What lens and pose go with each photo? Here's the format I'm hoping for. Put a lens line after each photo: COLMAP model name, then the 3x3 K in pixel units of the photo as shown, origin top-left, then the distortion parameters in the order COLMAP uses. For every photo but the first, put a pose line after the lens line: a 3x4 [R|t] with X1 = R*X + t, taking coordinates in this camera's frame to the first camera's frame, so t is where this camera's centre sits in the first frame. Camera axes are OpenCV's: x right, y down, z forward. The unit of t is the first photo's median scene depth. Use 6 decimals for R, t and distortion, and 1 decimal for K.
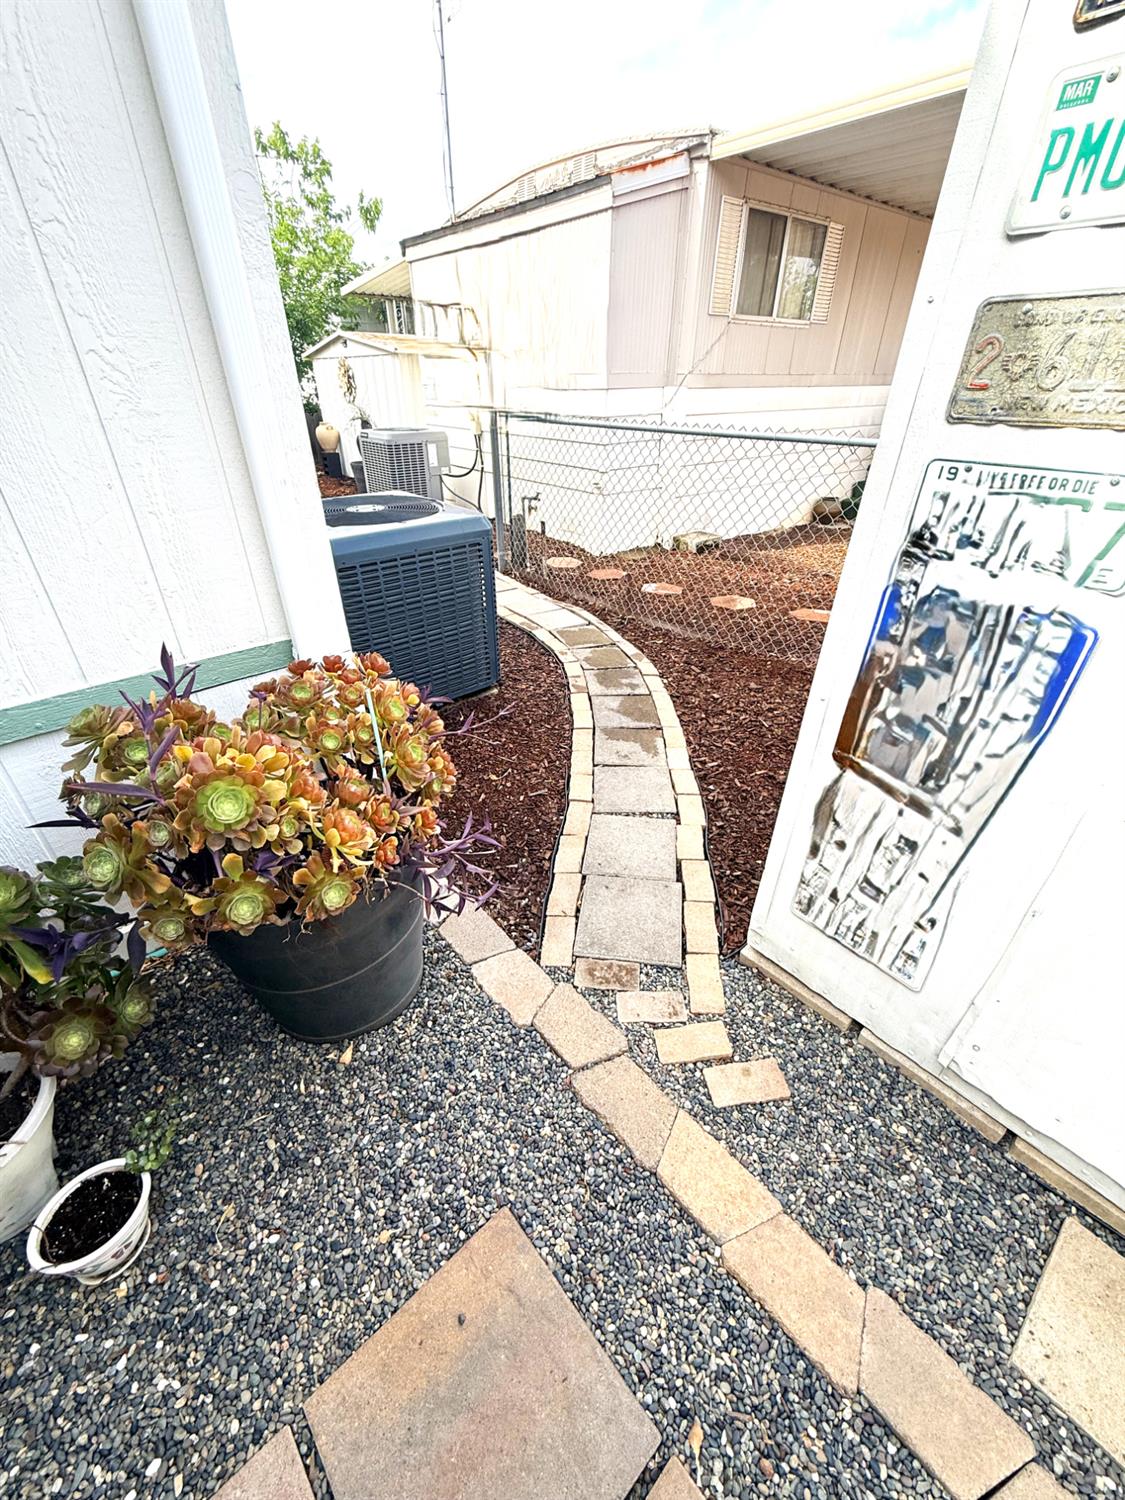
lens RADIAL K [[605.1, 0, 559.5], [0, 605.1, 756.8], [0, 0, 1]] dist [-0.000397, 0.000049]
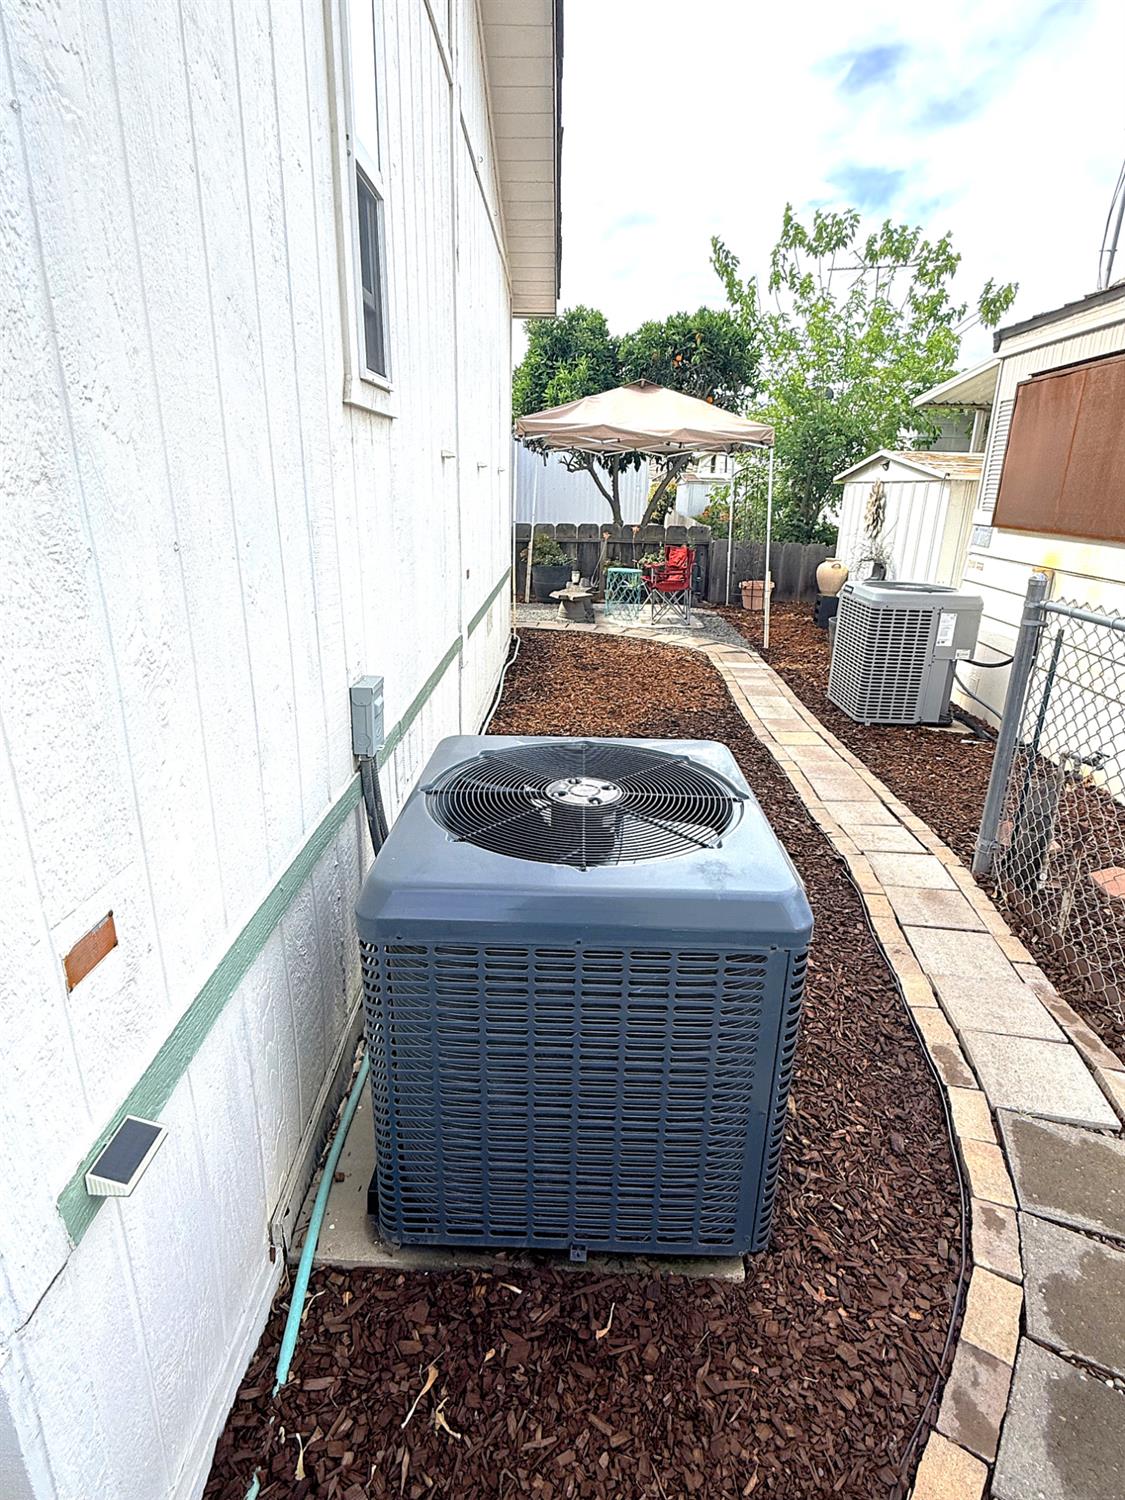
lens RADIAL K [[786.9, 0, 553.3], [0, 786.9, 745.2], [0, 0, 1]] dist [0.005458, 0.001653]
pose [[0.740691, 0.218111, -0.635456, 0.027650], [-0.367593, 0.923270, -0.111569, -0.154383], [0.562363, 0.316227, 0.764034, 0.202500]]
